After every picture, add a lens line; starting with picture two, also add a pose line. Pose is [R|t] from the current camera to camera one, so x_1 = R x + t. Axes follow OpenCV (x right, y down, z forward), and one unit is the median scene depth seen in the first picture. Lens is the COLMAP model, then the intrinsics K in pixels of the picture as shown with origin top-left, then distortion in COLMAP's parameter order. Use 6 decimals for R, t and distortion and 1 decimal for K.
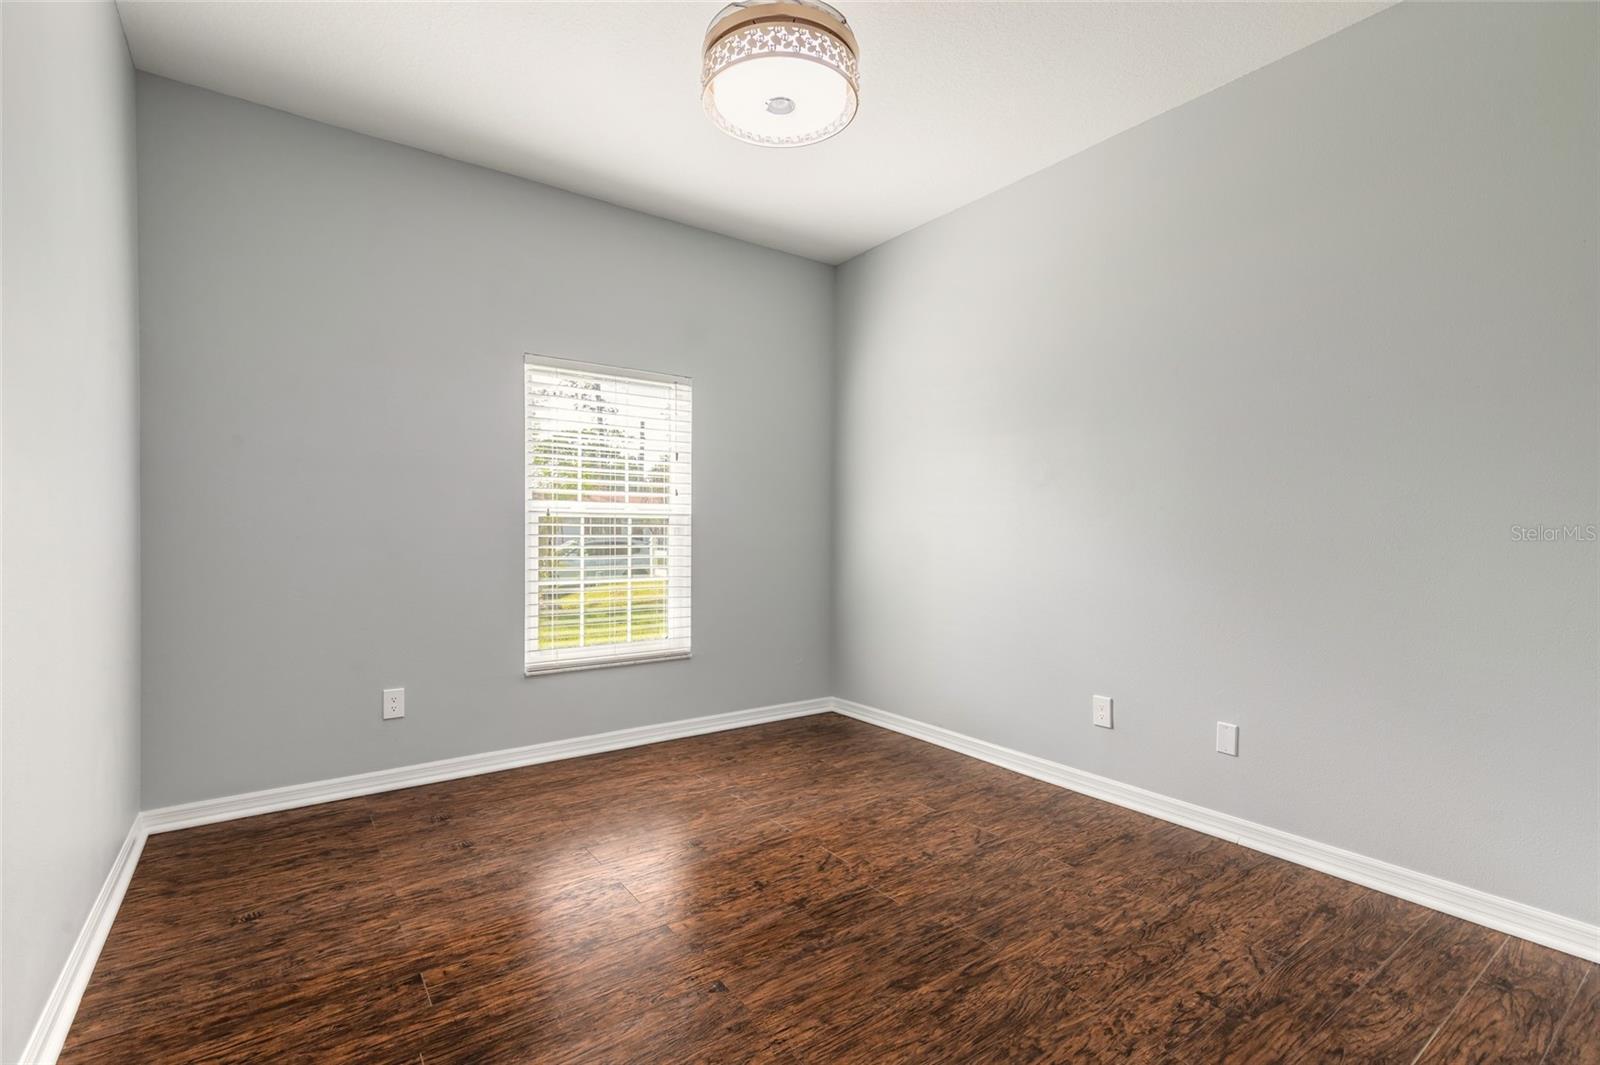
lens RADIAL K [[728.4, 0, 798.6], [0, 728.4, 533.5], [0, 0, 1]] dist [0.009479, -0.002675]
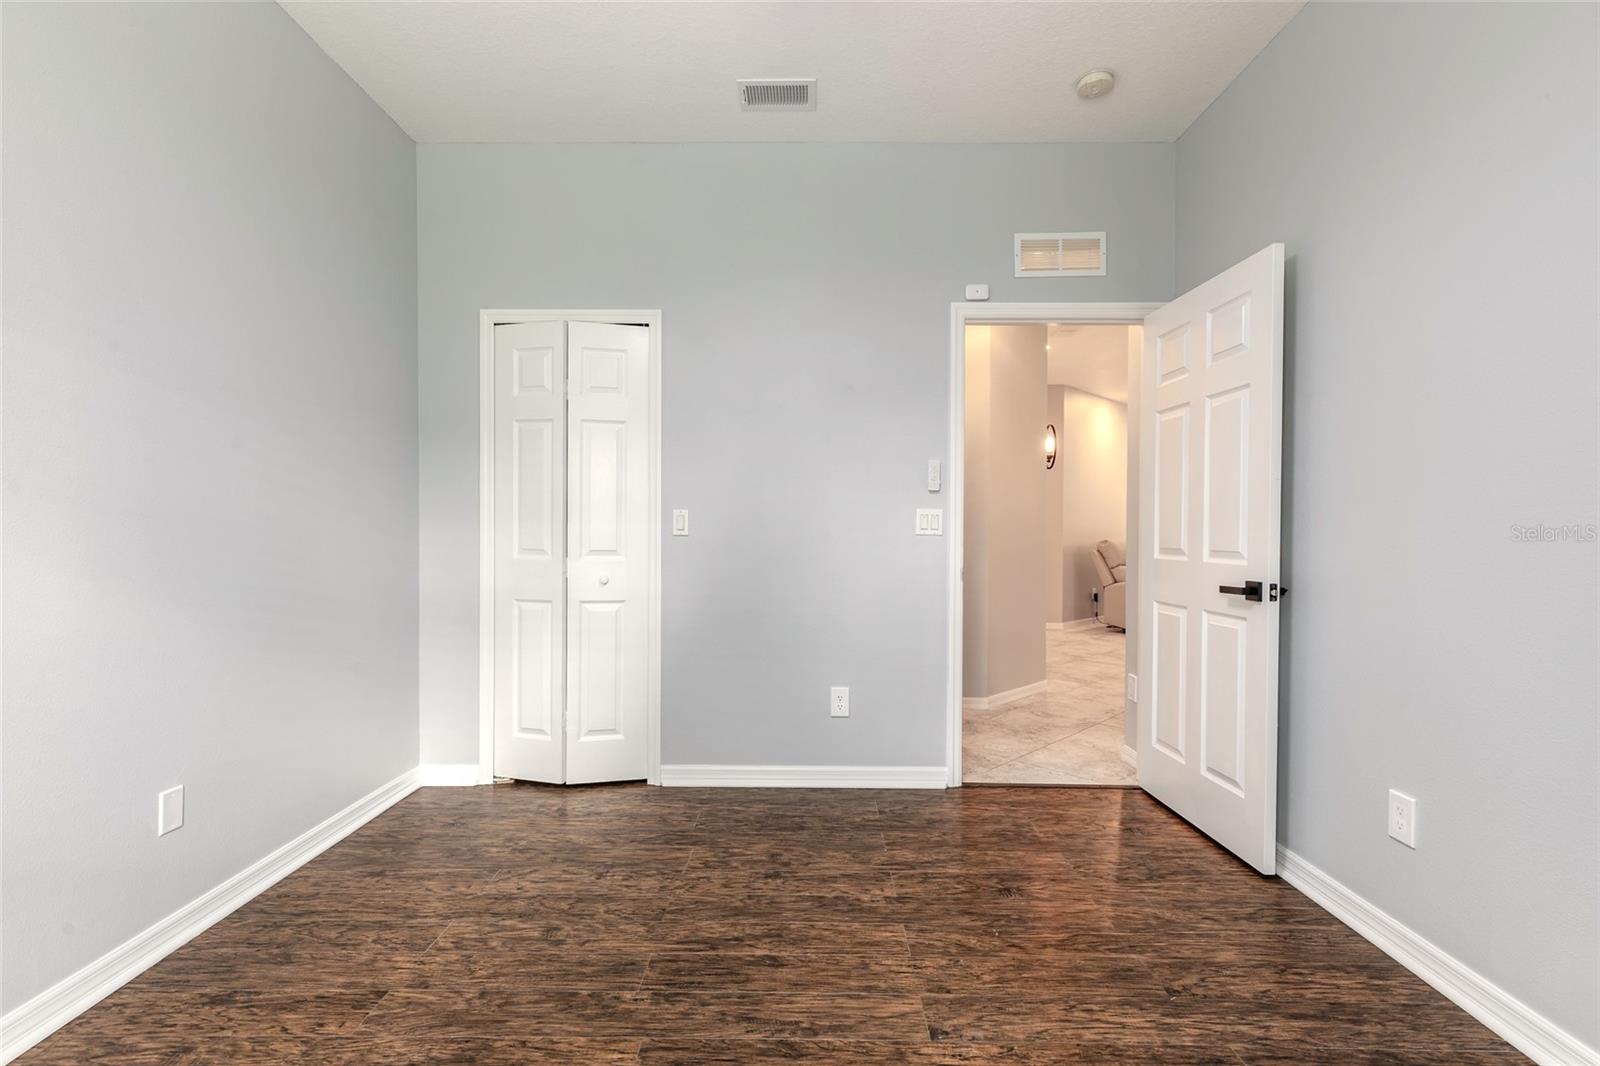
lens RADIAL K [[728.4, 0, 804.4], [0, 728.4, 534.1], [0, 0, 1]] dist [0.009479, -0.002675]
pose [[-0.810636, -0.013105, 0.585403, -0.478083], [-0.008039, 0.999904, 0.011251, -0.000380], [-0.585495, 0.004414, -0.810664, 1.758327]]
